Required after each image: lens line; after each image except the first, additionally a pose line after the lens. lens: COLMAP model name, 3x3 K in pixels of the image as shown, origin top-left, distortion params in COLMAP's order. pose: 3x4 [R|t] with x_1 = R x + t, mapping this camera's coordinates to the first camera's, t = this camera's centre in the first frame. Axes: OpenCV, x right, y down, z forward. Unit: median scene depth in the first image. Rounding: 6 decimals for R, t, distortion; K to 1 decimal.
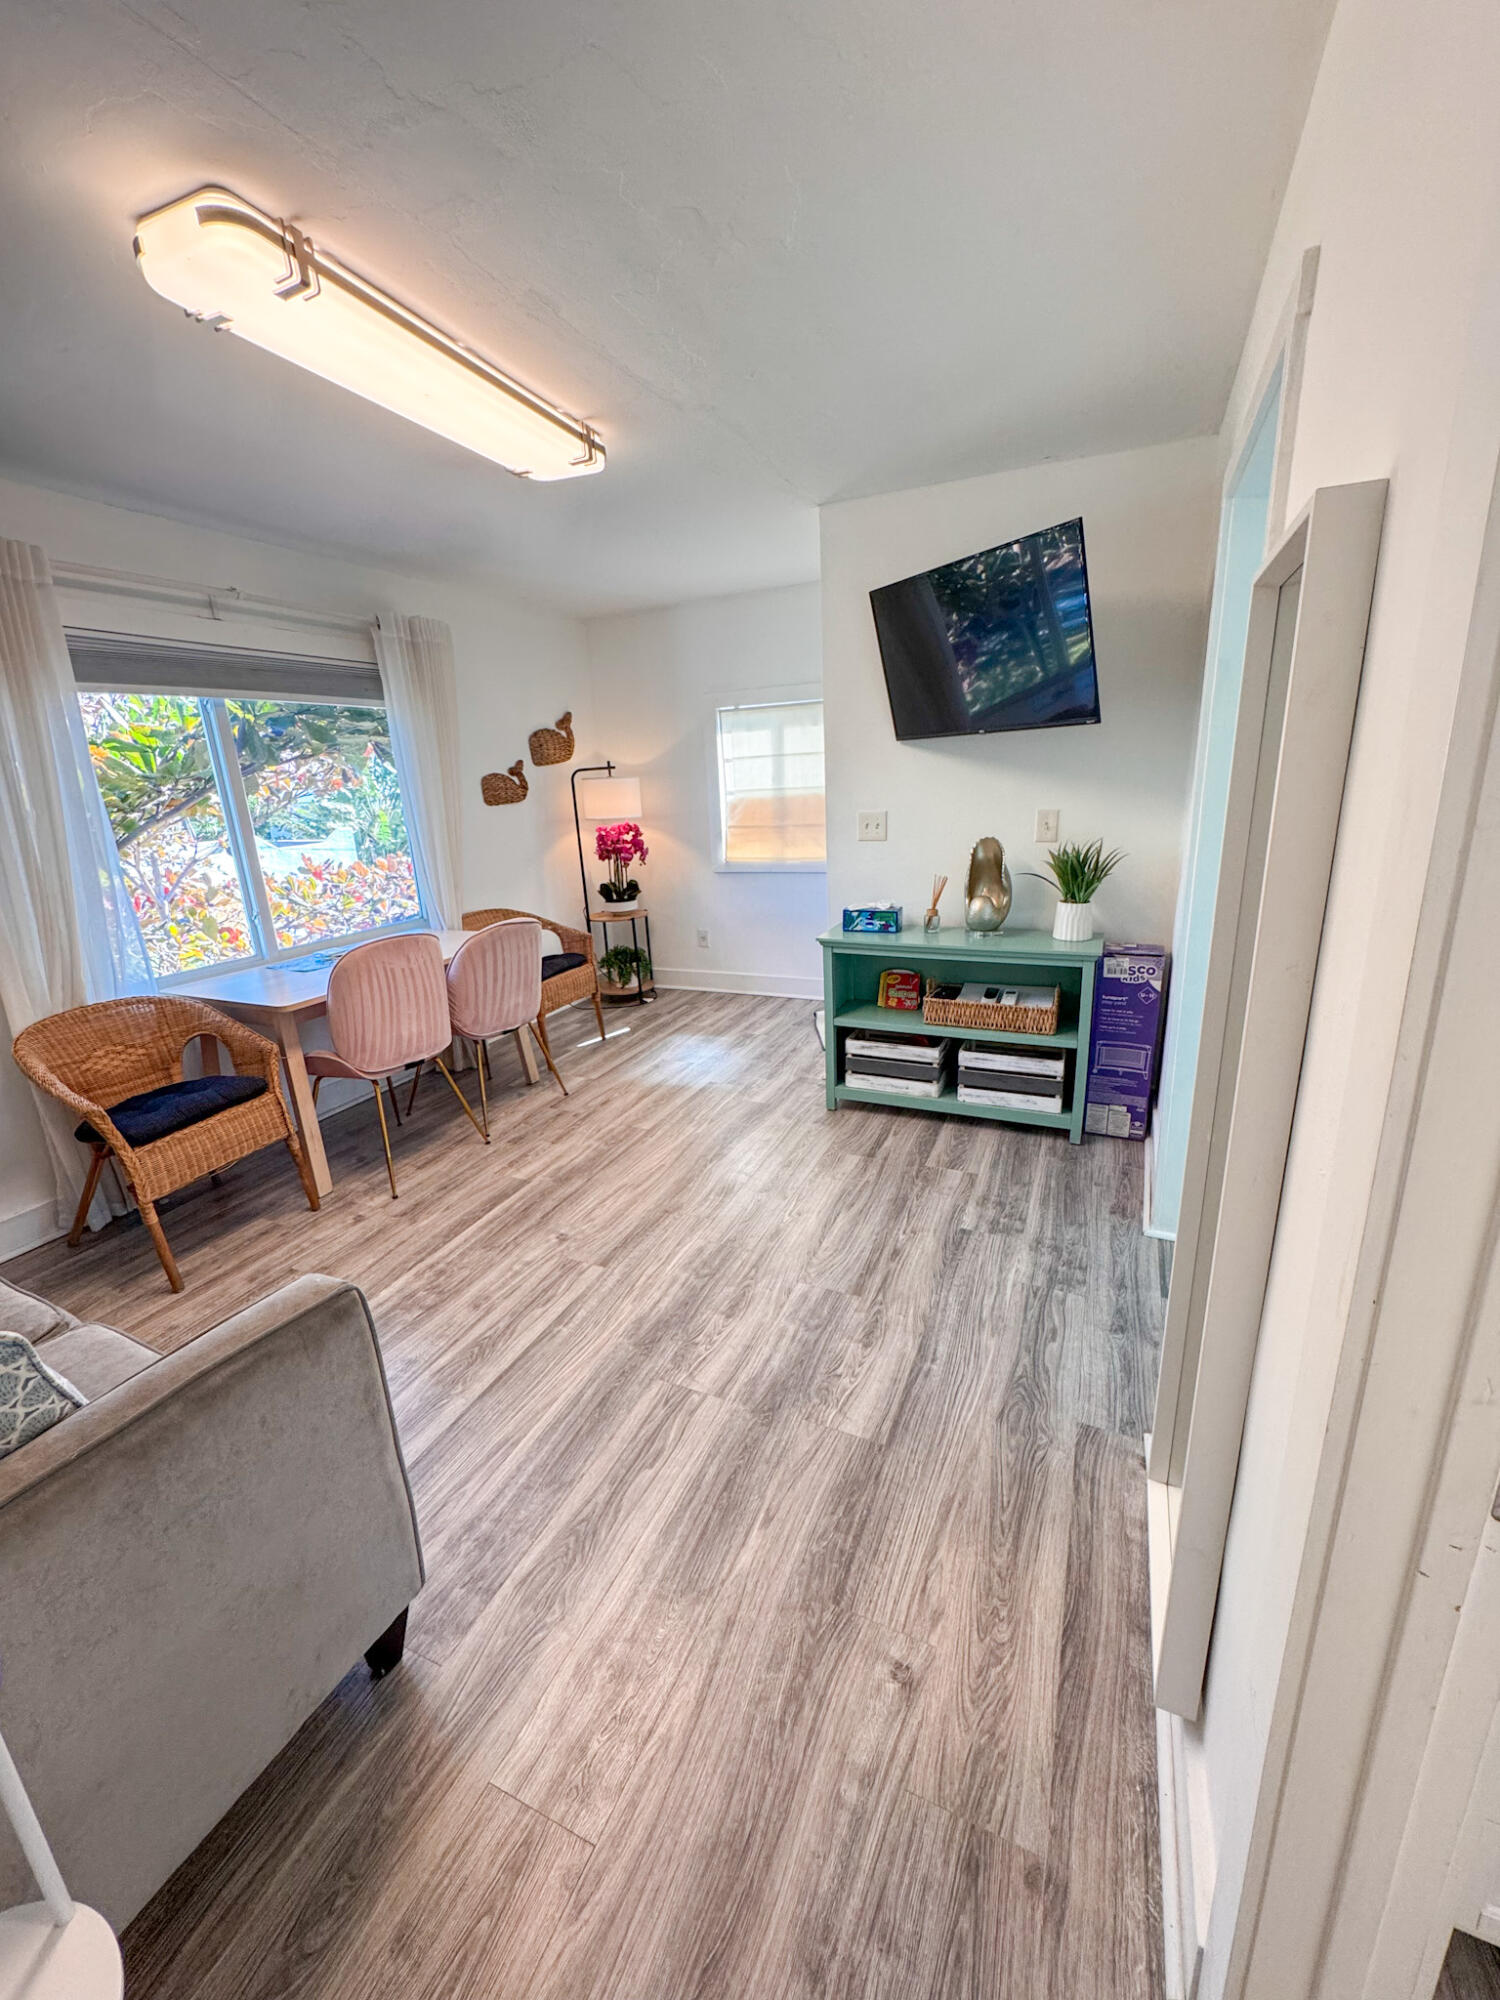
lens RADIAL K [[797.4, 0, 750.0], [0, 797.4, 1000.0], [0, 0, 1]] dist [-0.002346, 0.000409]
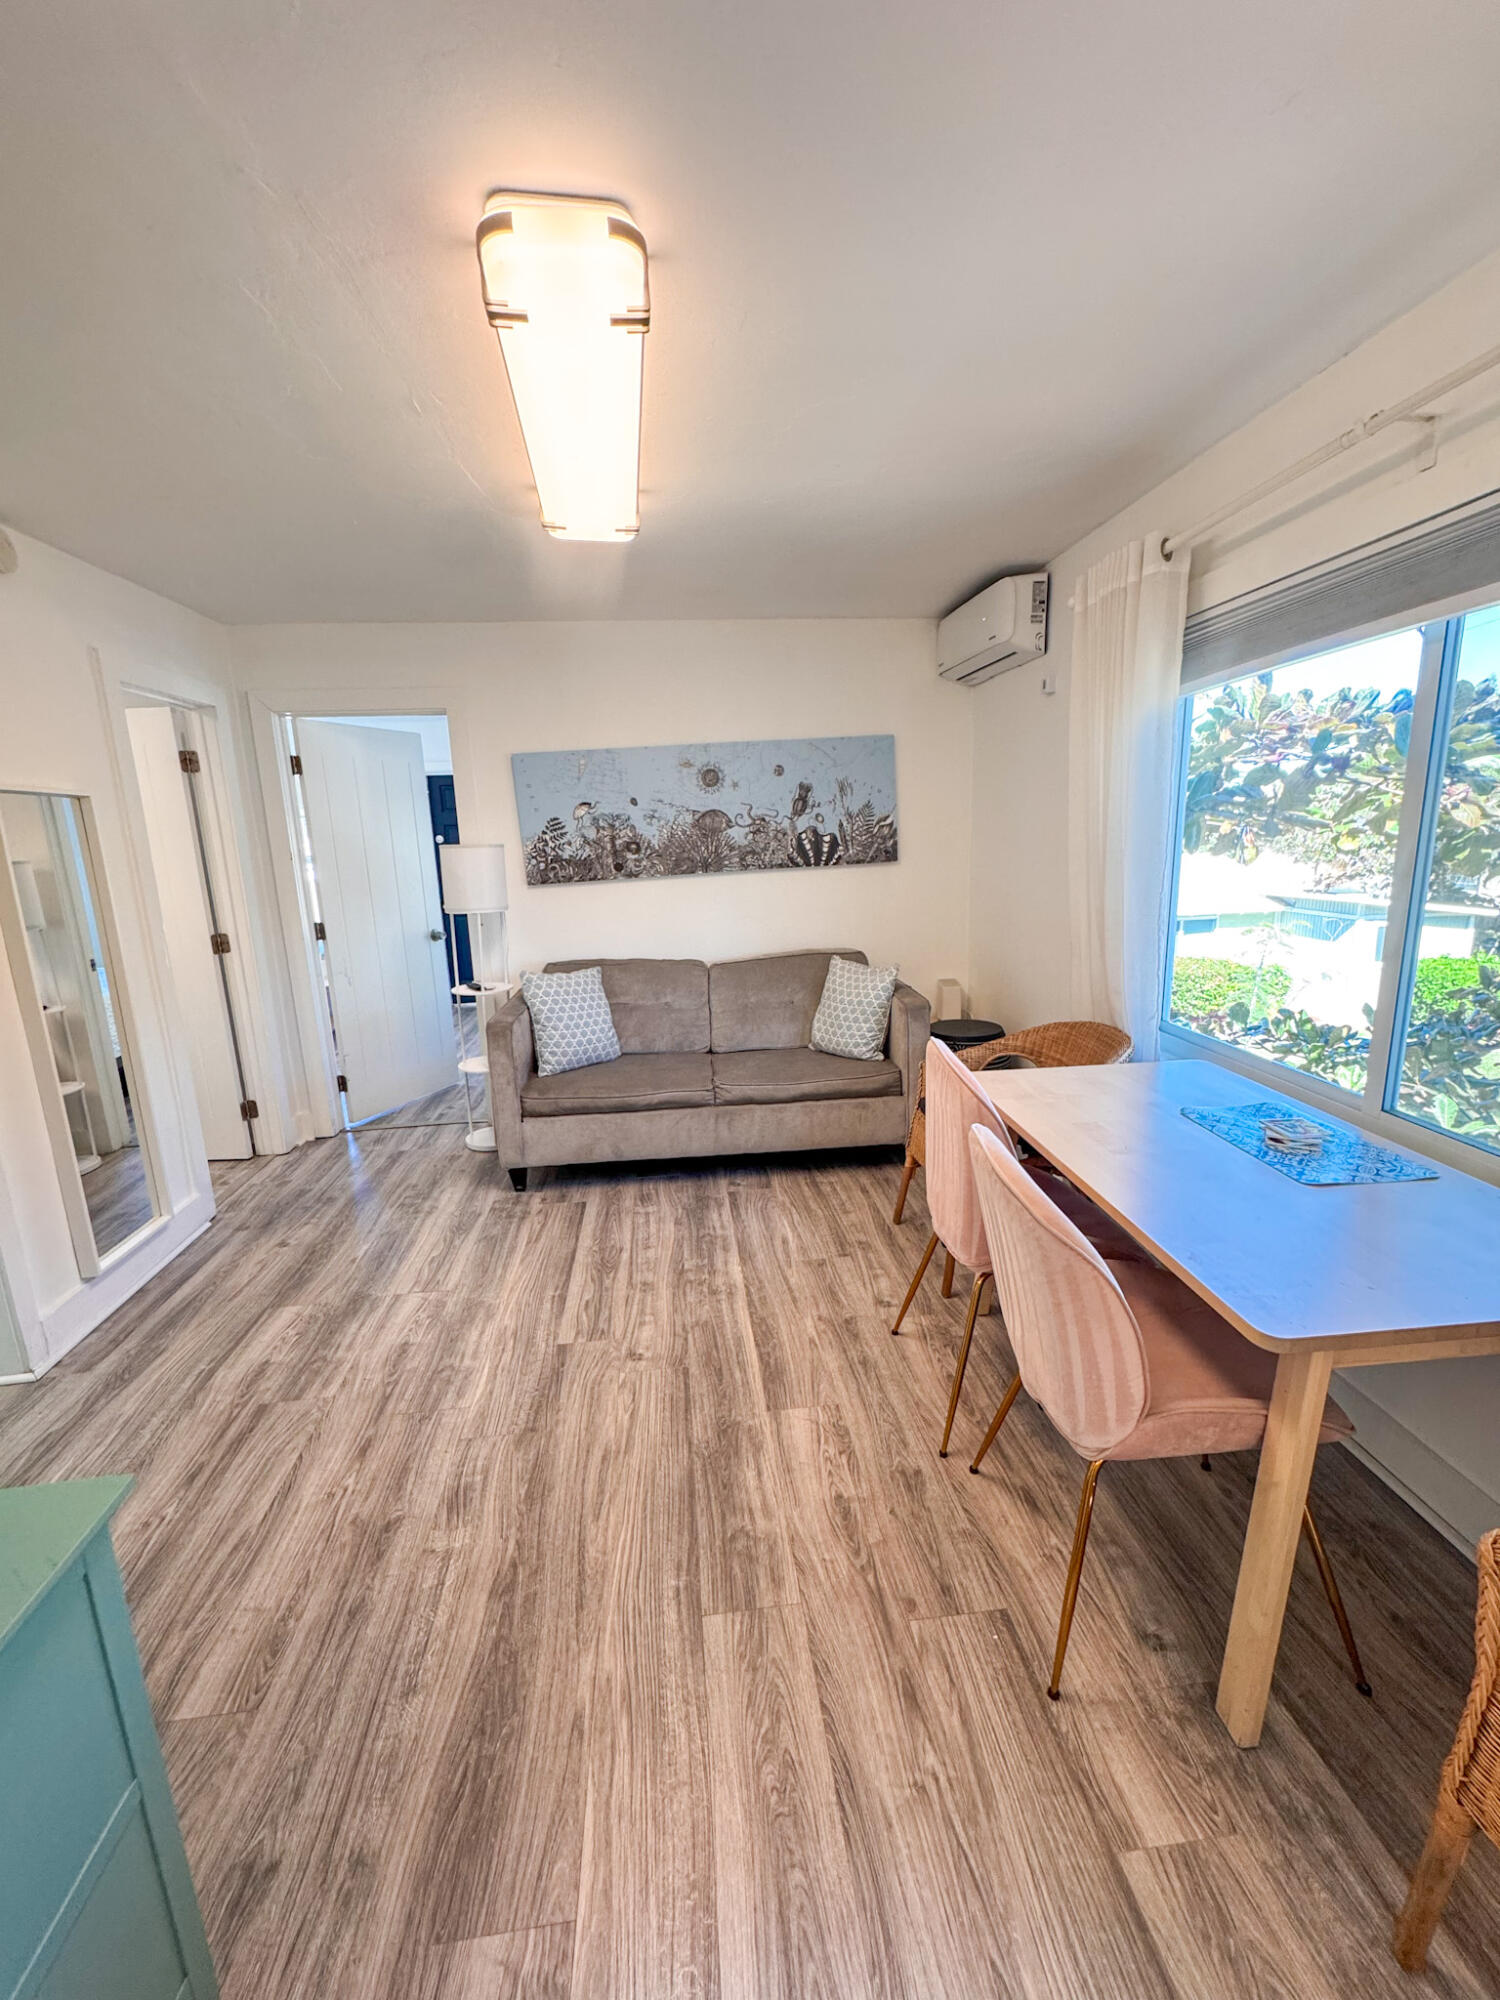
lens RADIAL K [[797.4, 0, 750.0], [0, 797.4, 1000.0], [0, 0, 1]] dist [-0.002346, 0.000409]
pose [[-0.861333, 0.179423, -0.475303, 0.000120], [-0.065848, 0.888242, 0.454632, -0.411733], [0.503755, 0.422888, -0.753257, 1.418045]]
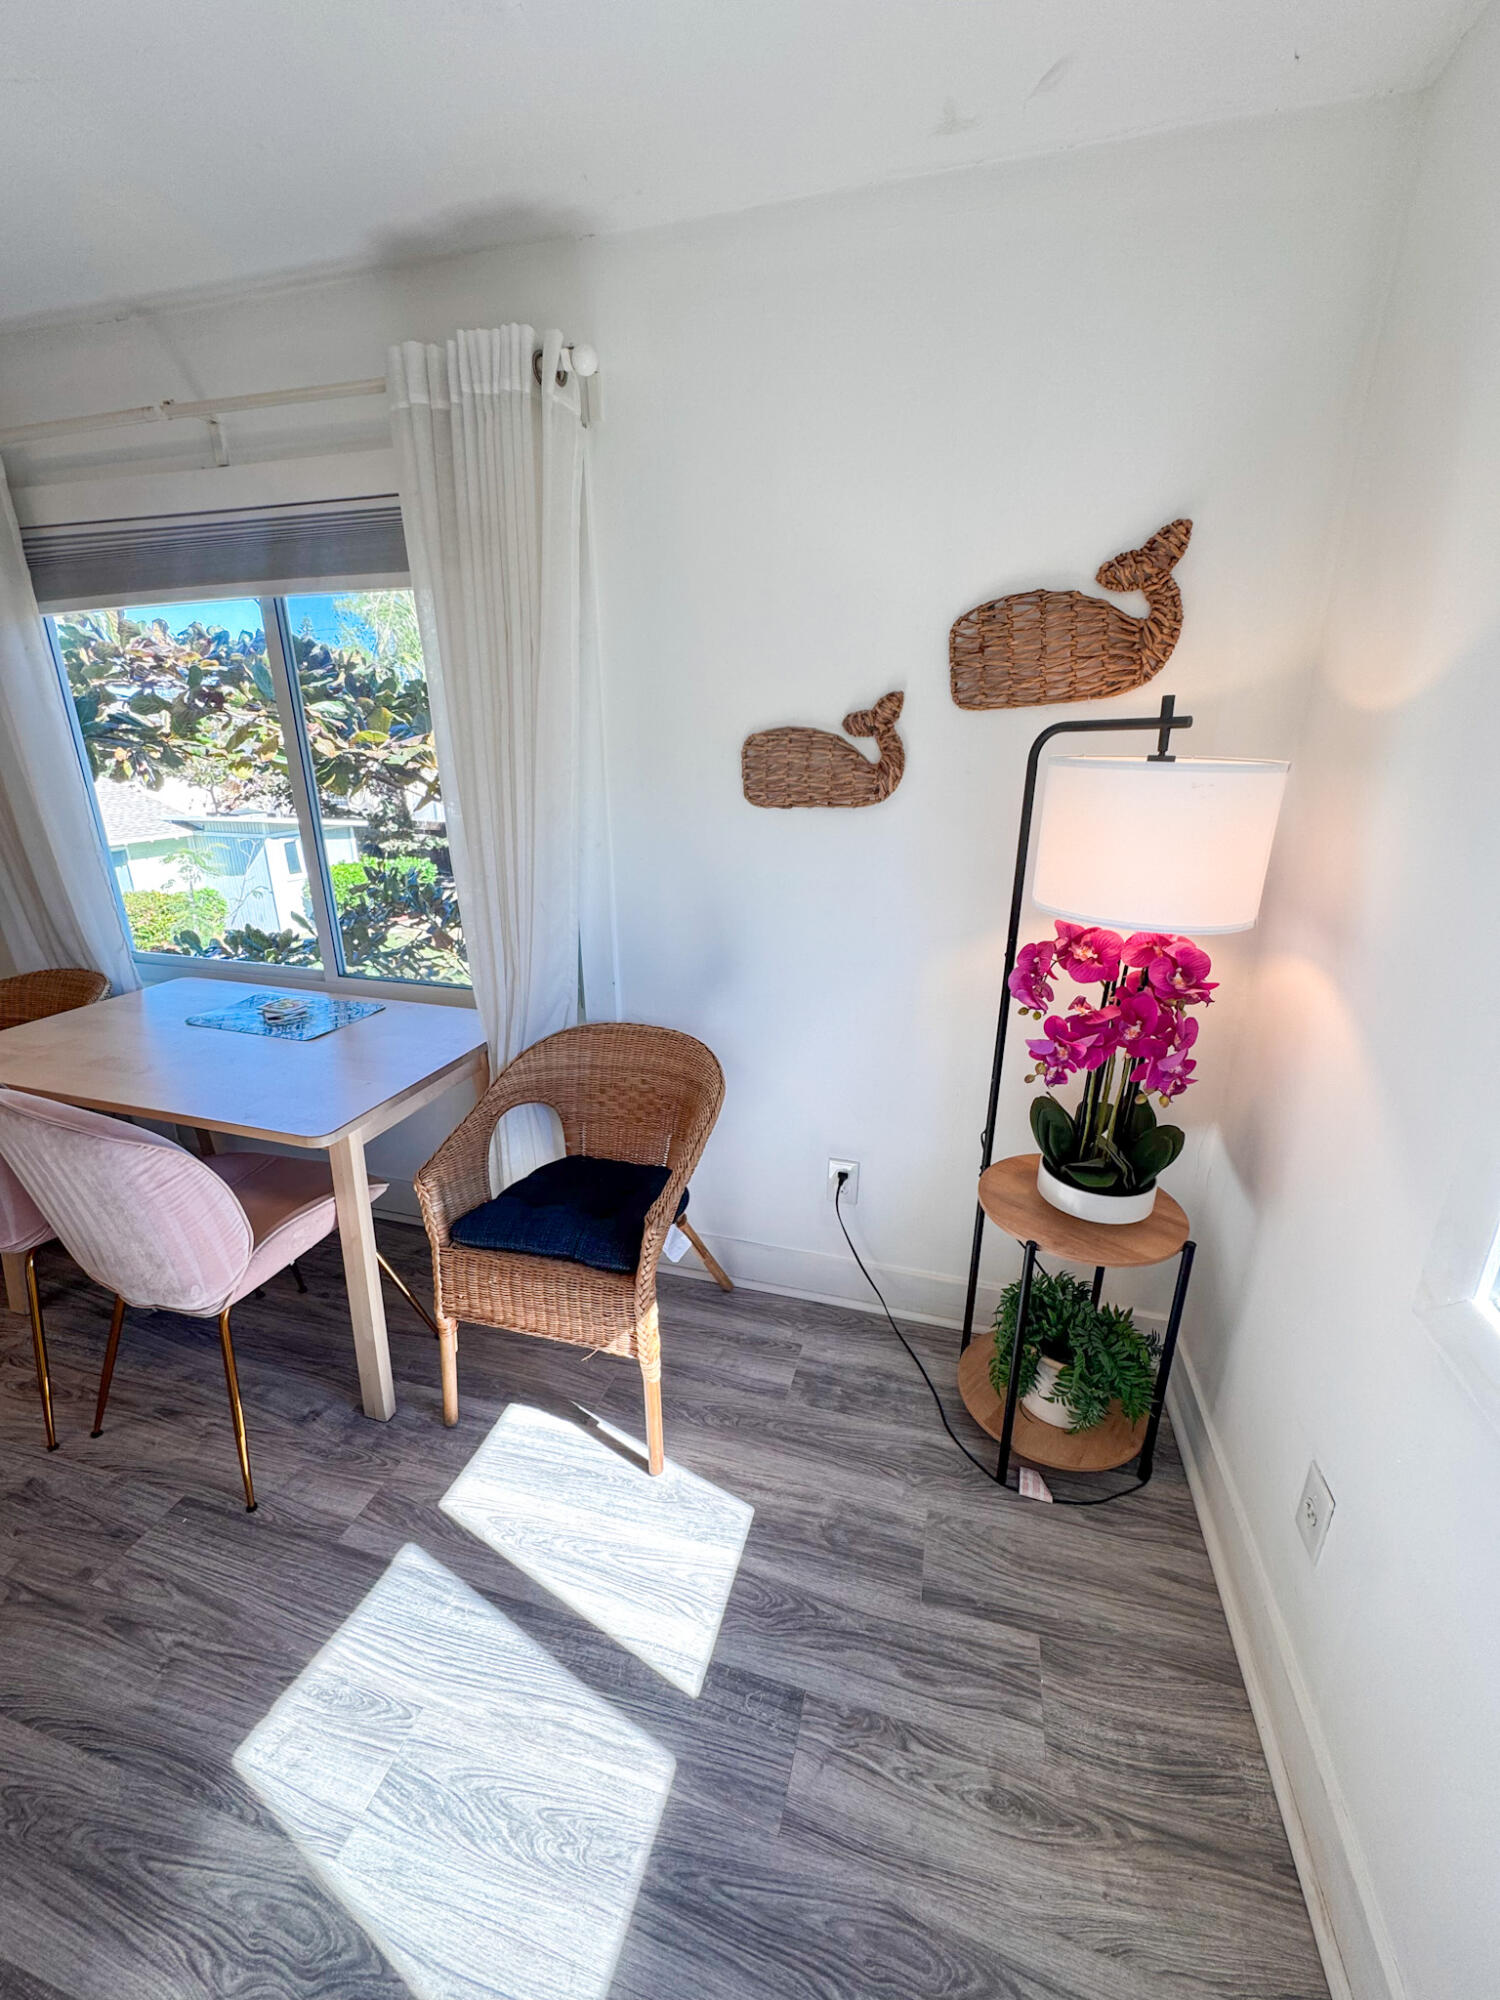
lens RADIAL K [[801.8, 0, 755.6], [0, 801.8, 997.7], [0, 0, 1]] dist [-0.001222, 0.000363]
pose [[0.153301, 0.356134, -0.921774, 0.138538], [-0.279720, 0.910288, 0.305175, -0.441530], [0.947763, 0.211055, 0.239166, 1.451707]]
